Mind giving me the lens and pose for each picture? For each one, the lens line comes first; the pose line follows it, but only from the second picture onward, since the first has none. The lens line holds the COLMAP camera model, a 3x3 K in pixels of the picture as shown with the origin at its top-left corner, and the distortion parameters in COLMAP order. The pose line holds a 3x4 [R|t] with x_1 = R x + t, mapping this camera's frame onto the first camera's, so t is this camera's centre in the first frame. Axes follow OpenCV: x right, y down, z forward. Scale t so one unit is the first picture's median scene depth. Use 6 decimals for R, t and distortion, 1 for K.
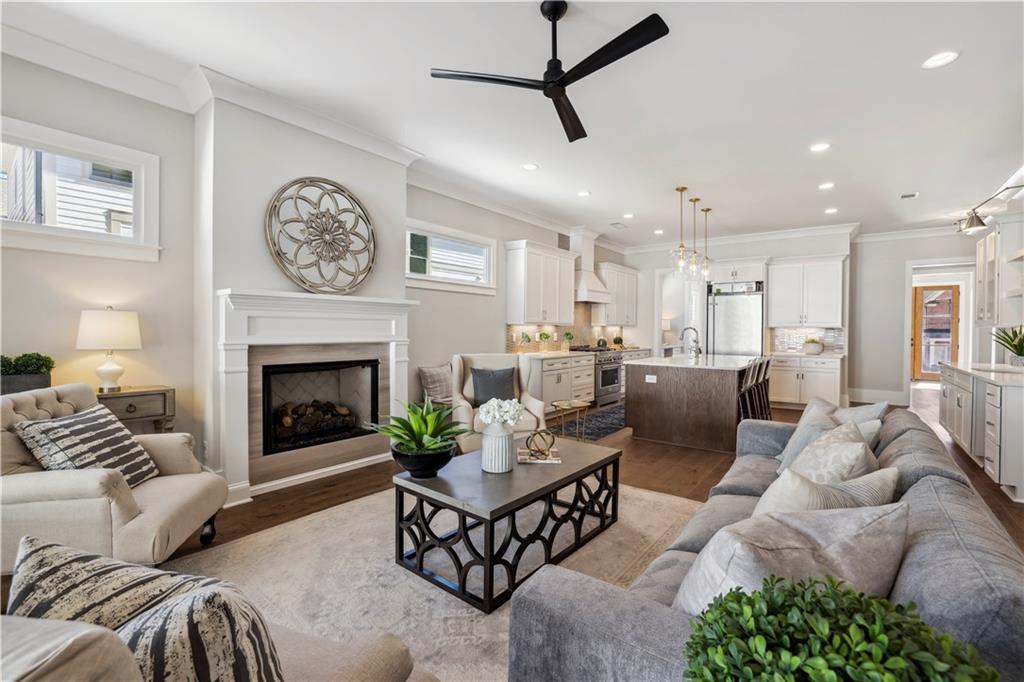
lens RADIAL K [[441.1, 0, 520.5], [0, 441.1, 338.8], [0, 0, 1]] dist [-0.003796, 0.000033]
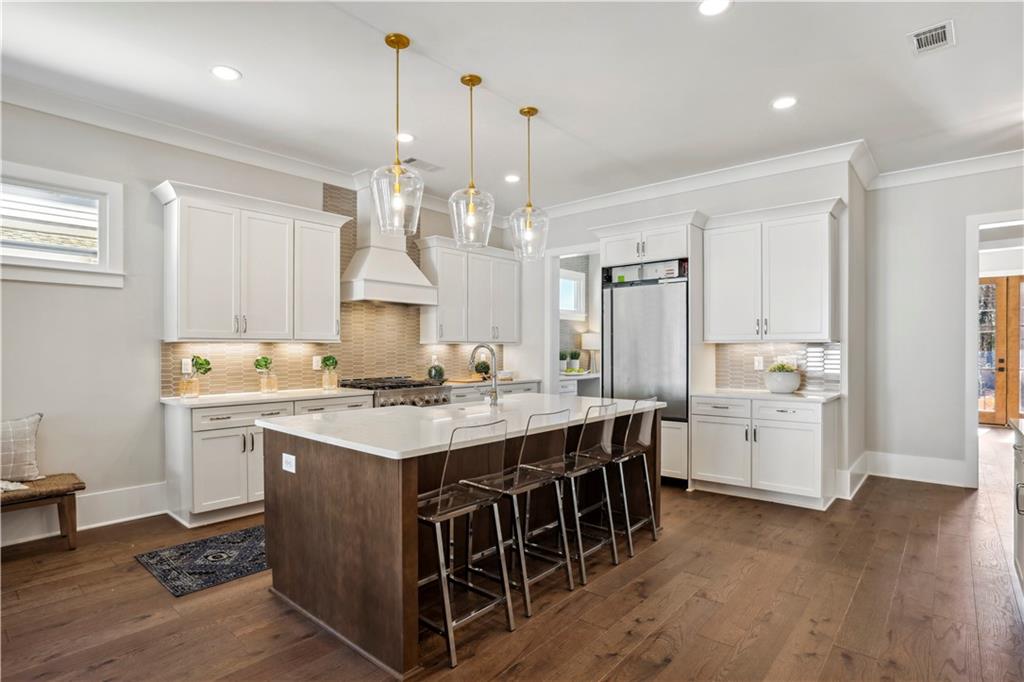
lens RADIAL K [[509.9, 0, 510.0], [0, 509.9, 354.5], [0, 0, 1]] dist [-0.020308, 0.000942]
pose [[0.996725, -0.008595, -0.080402, 0.461114], [0.007715, 0.999907, -0.011250, -0.007707], [0.080491, 0.010593, 0.996699, 0.434019]]
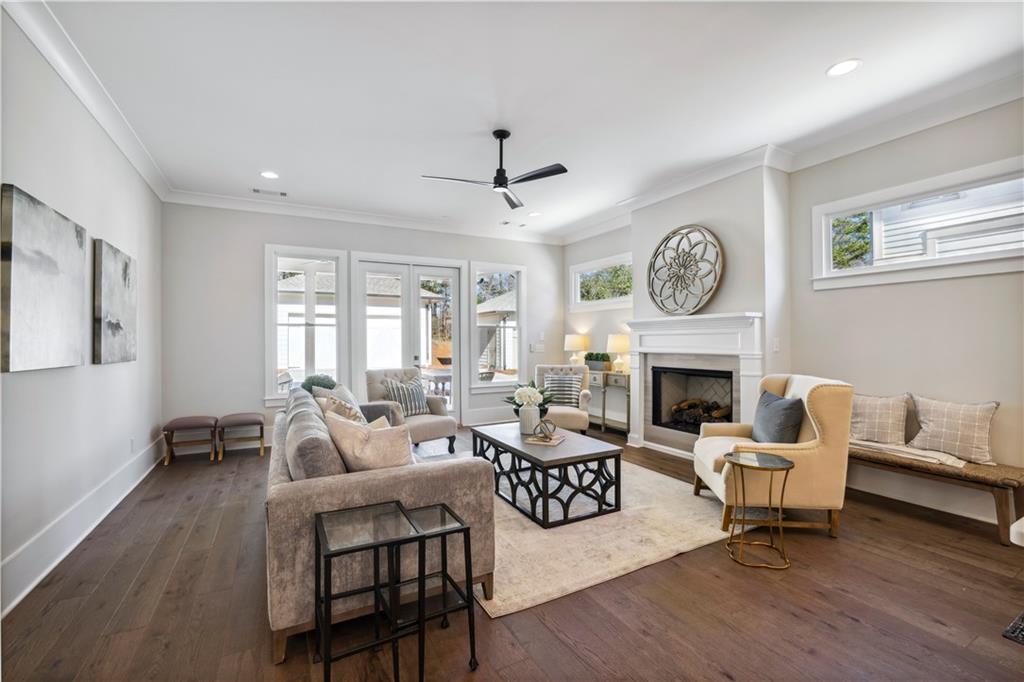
lens RADIAL K [[441.1, 0, 517.0], [0, 441.1, 342.9], [0, 0, 1]] dist [-0.003796, 0.000033]
pose [[-0.403820, 0.002875, -0.914834, 0.595203], [-0.016959, 0.999800, 0.010628, -0.017576], [0.914681, 0.019806, -0.403691, 0.691336]]
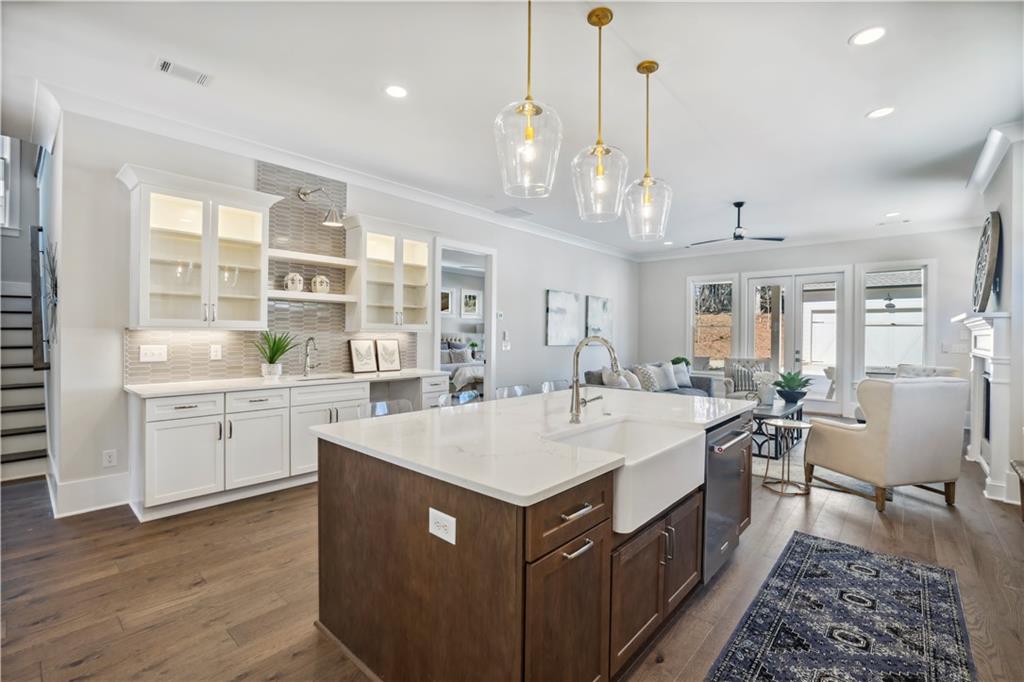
lens RADIAL K [[441.1, 0, 508.3], [0, 441.1, 335.1], [0, 0, 1]] dist [-0.003796, 0.000033]
pose [[-0.997397, -0.016027, 0.070297, 0.463424], [-0.014336, 0.999597, 0.024490, -0.035624], [-0.070662, 0.023419, -0.997225, 1.413652]]
